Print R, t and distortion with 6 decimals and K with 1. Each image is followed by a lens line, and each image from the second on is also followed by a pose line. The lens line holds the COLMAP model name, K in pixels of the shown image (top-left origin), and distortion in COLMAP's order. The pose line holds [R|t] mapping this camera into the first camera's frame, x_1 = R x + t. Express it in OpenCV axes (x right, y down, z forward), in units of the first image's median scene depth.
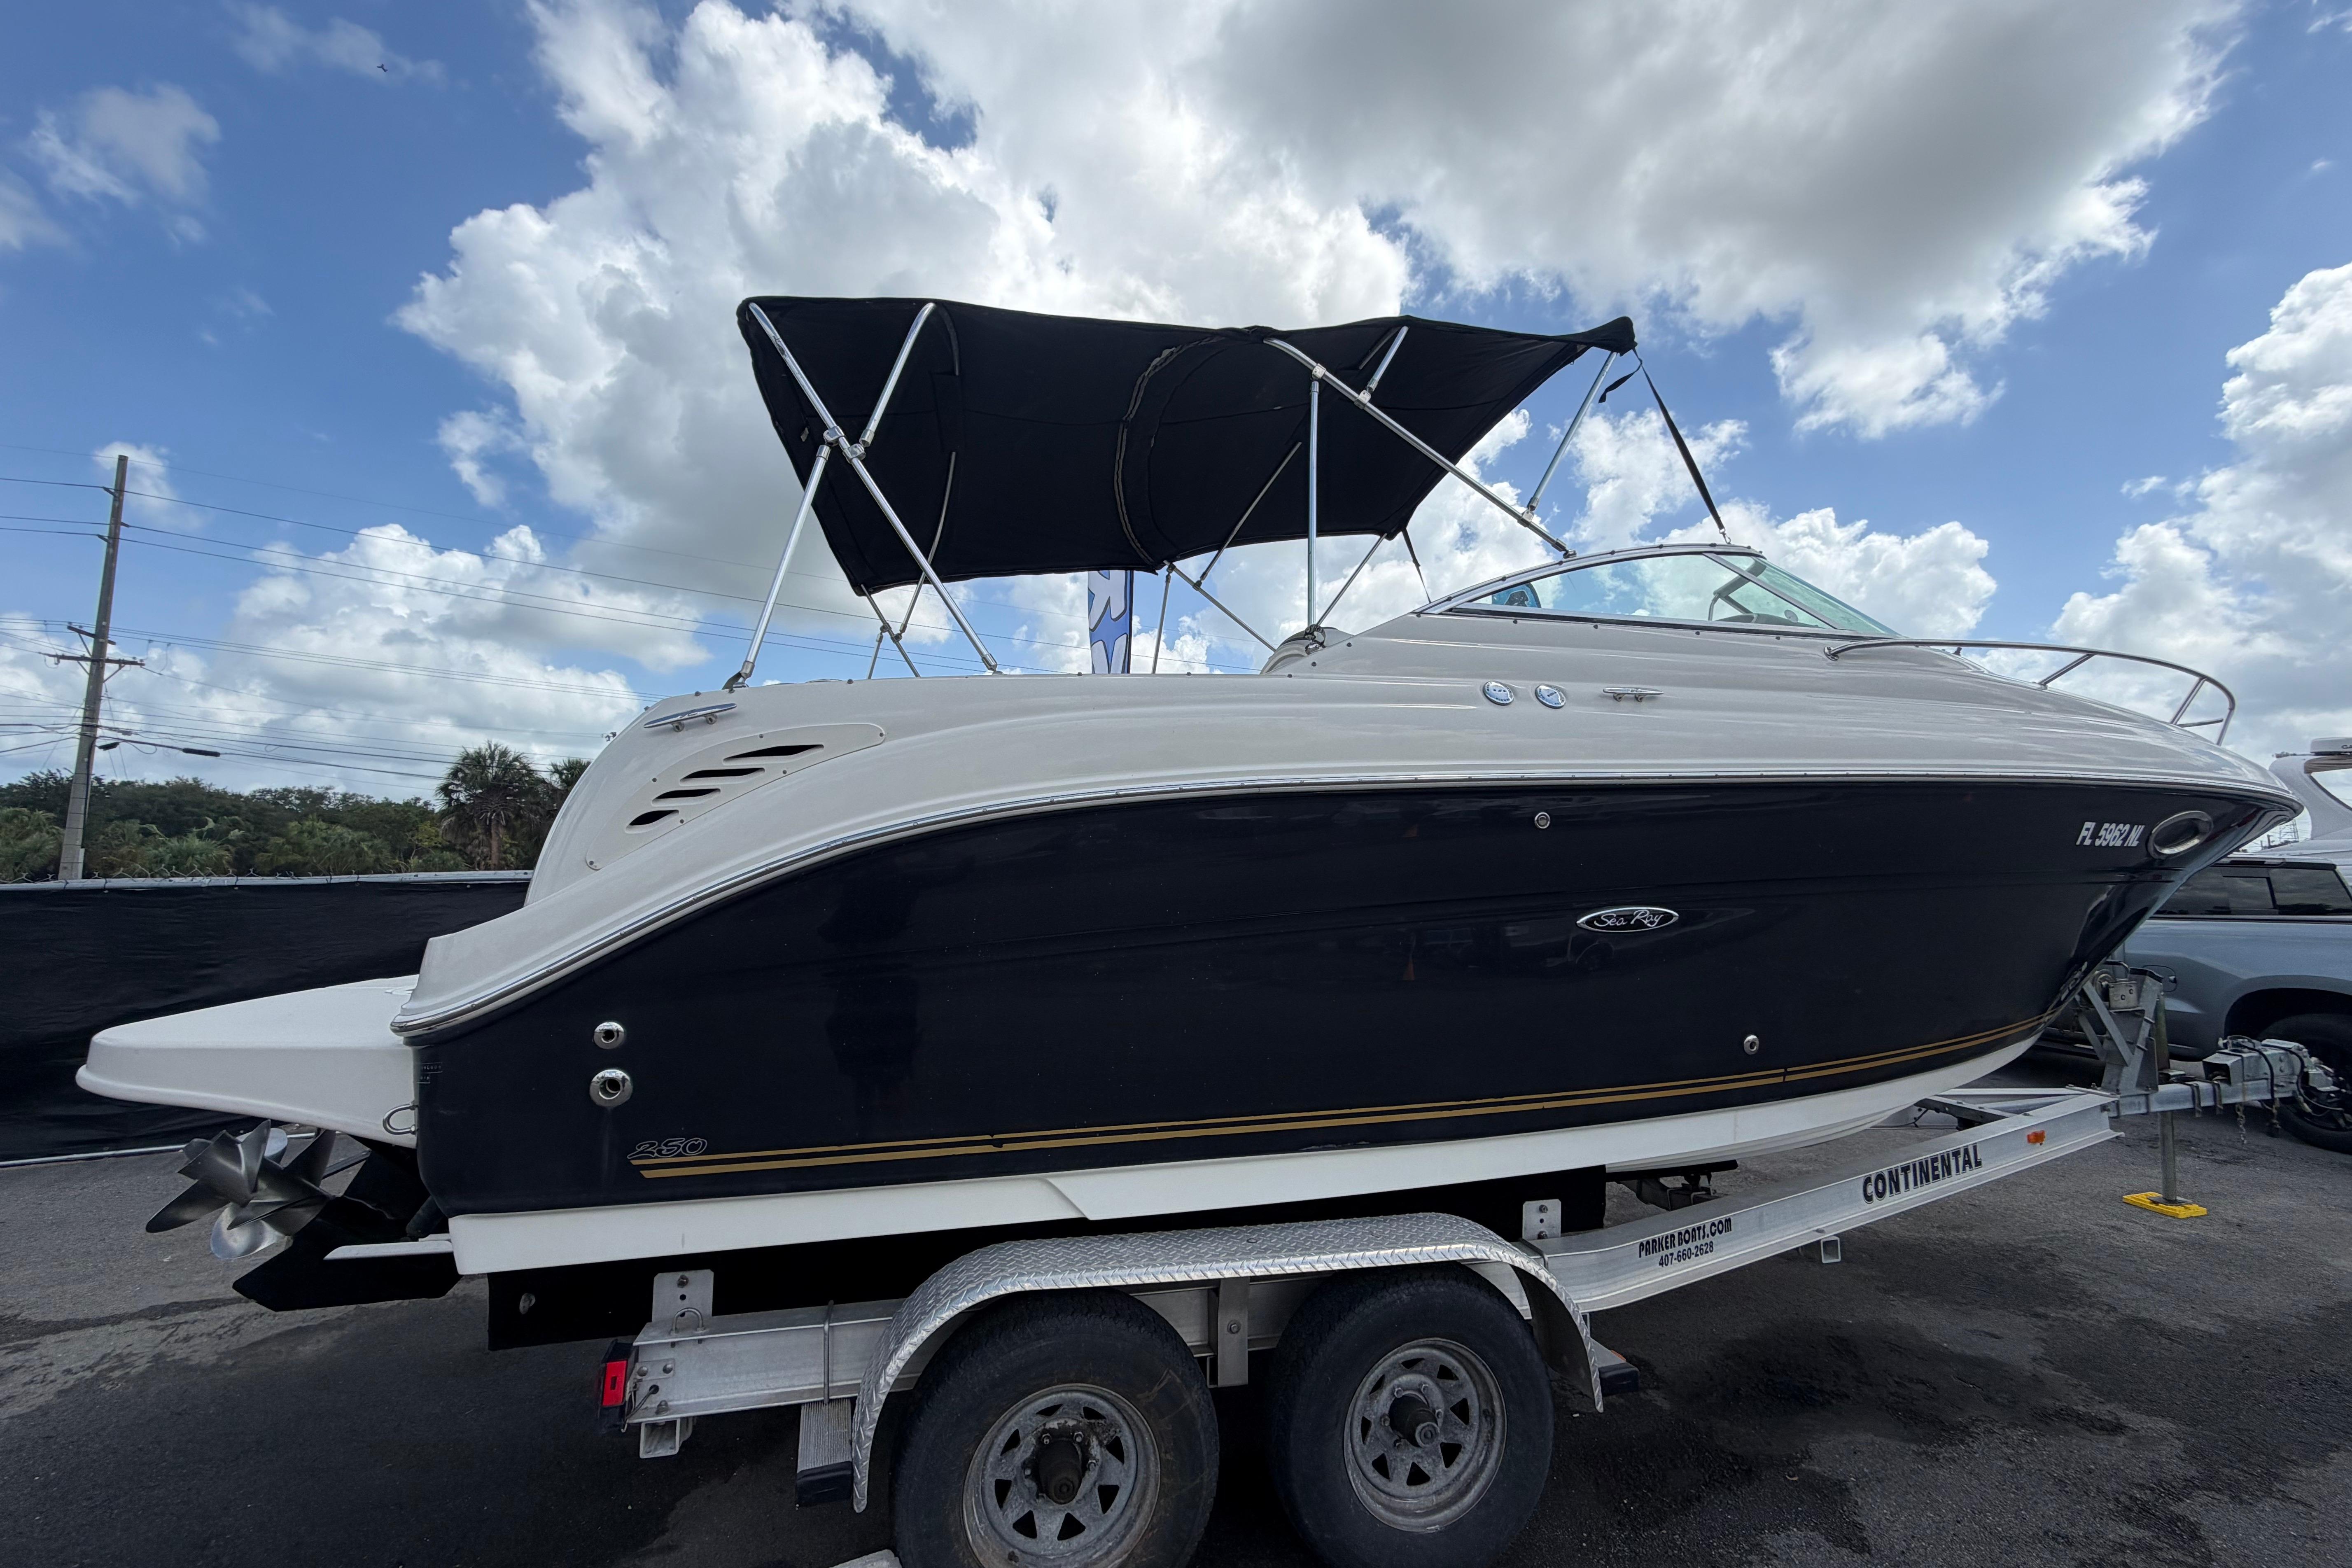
lens RADIAL K [[941.7, 0, 1168.0], [0, 941.7, 788.3], [0, 0, 1]] dist [0.000439, 0.000437]
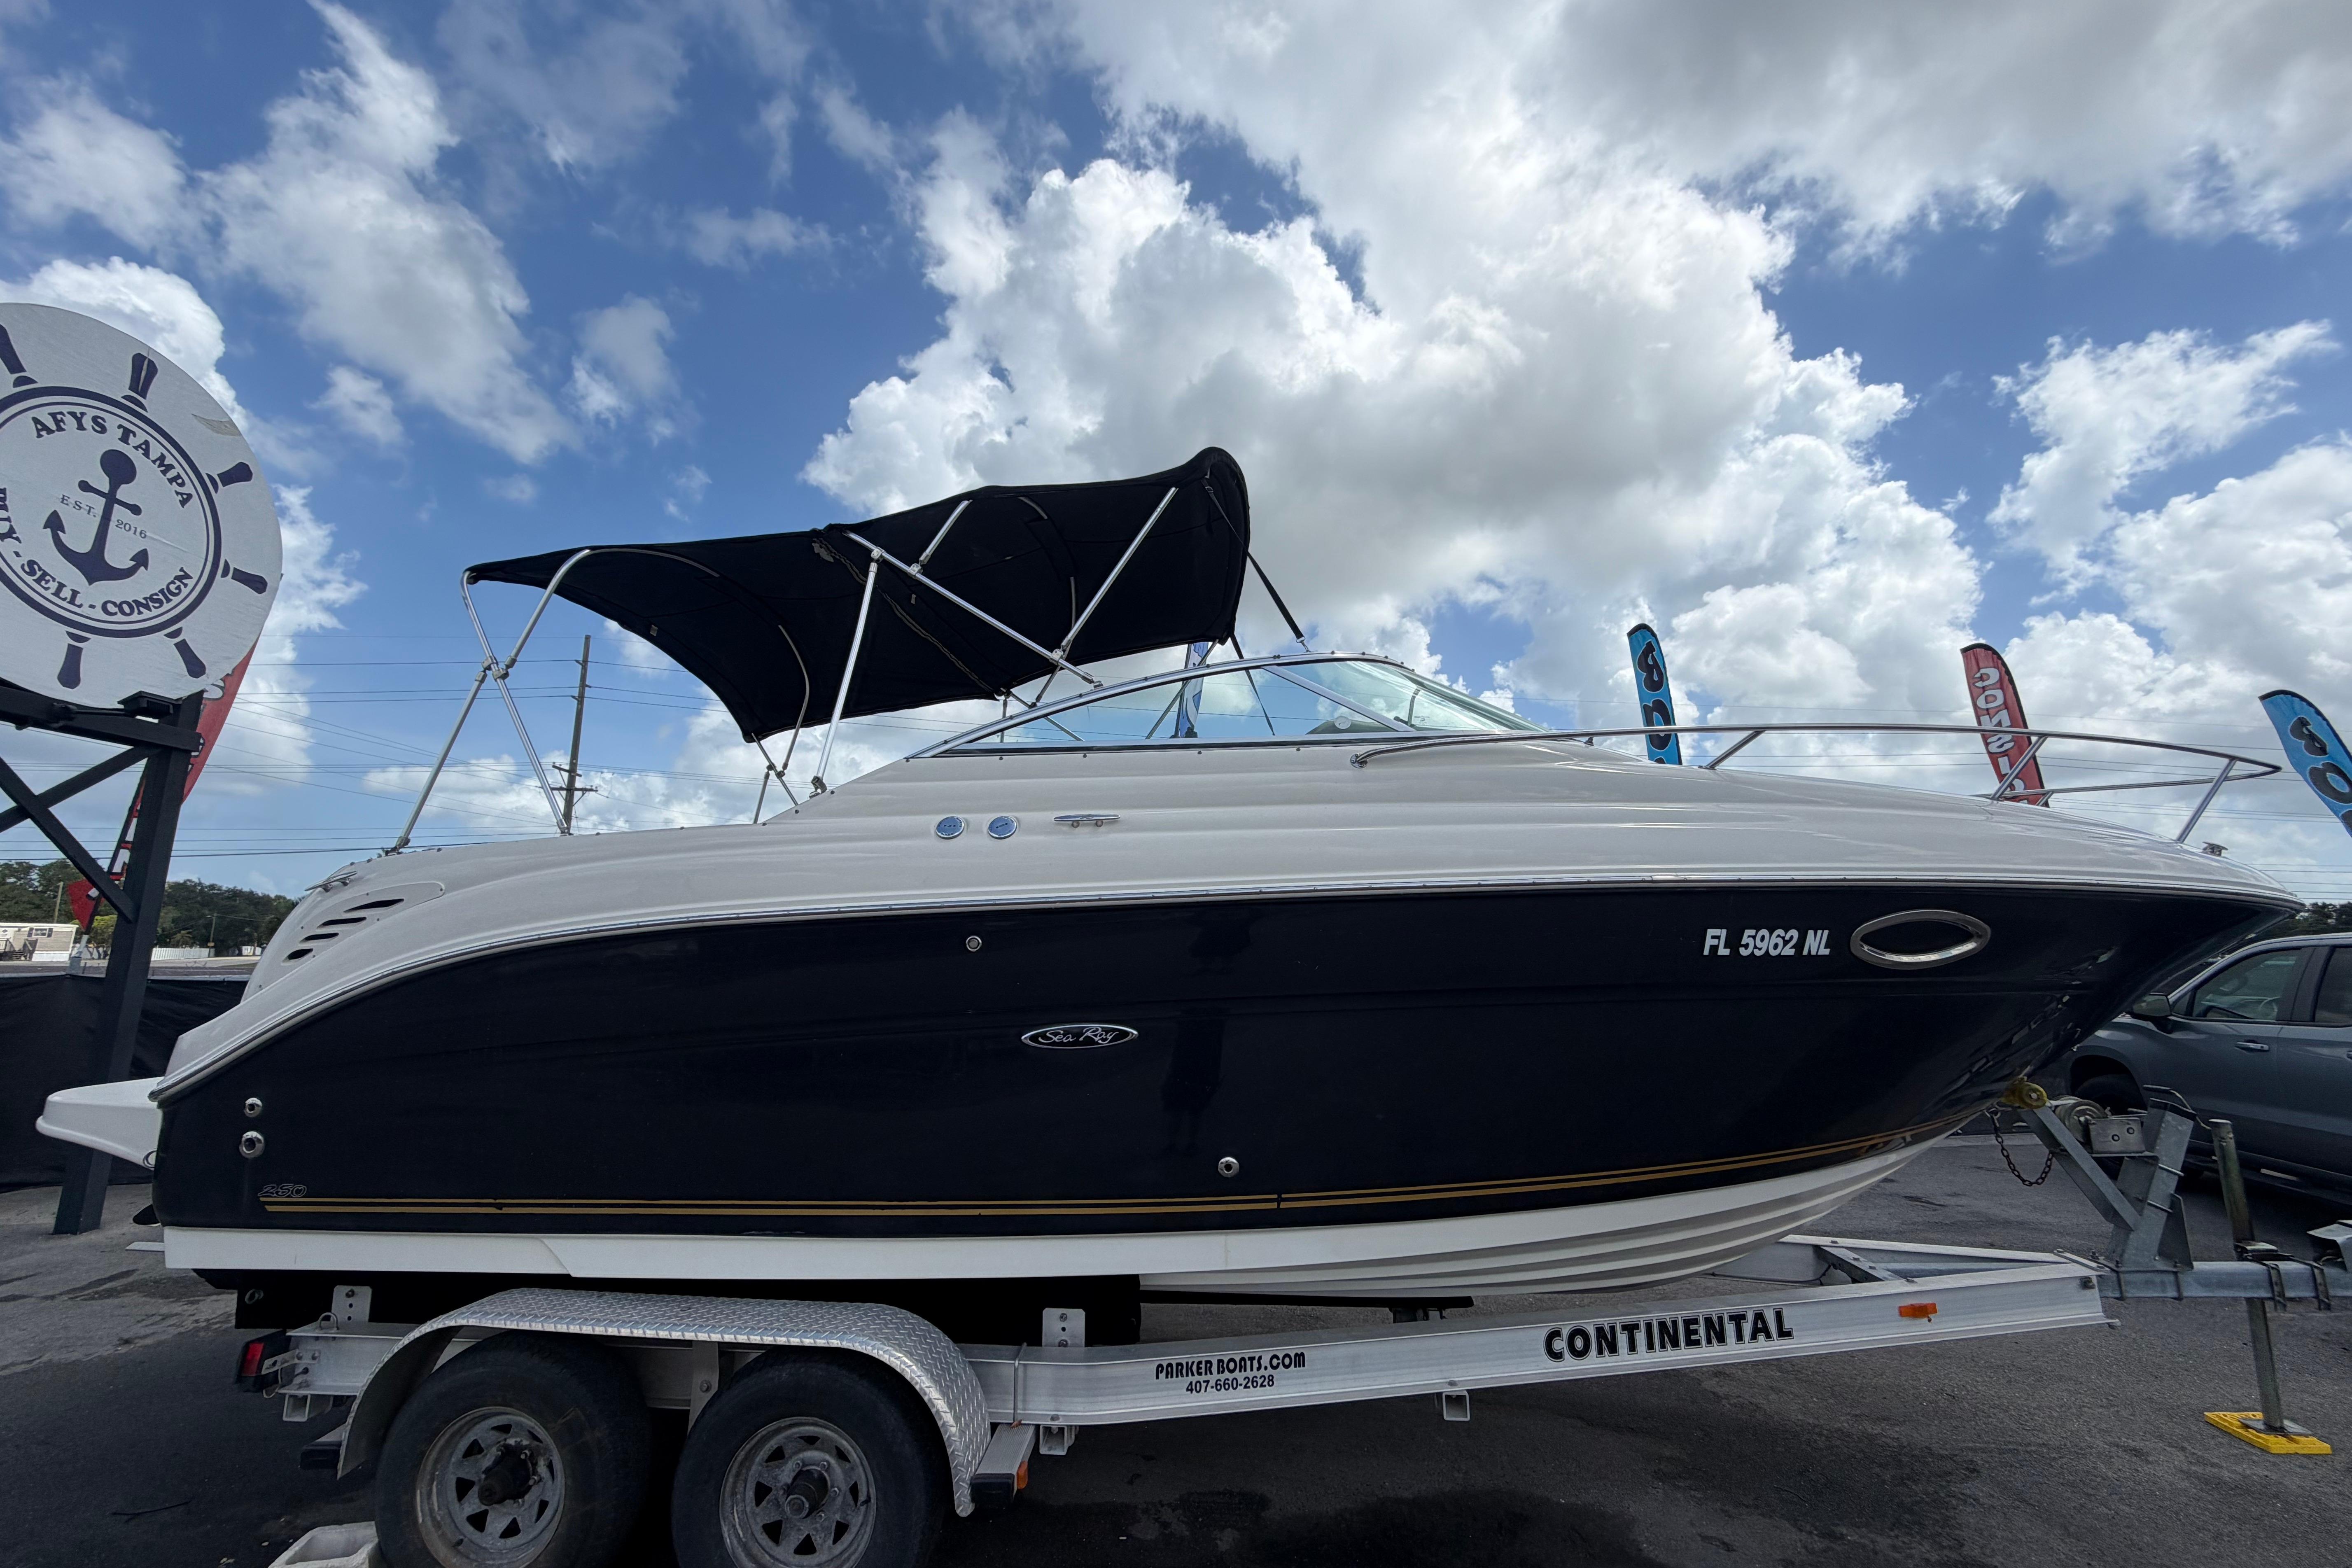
lens RADIAL K [[941.7, 0, 1168.0], [0, 941.7, 788.3], [0, 0, 1]] dist [0.000439, 0.000437]
pose [[0.950950, -0.056315, -0.304176, 0.846476], [0.033478, 0.996250, -0.079784, -0.044928], [0.307528, 0.065687, 0.949269, 0.016014]]
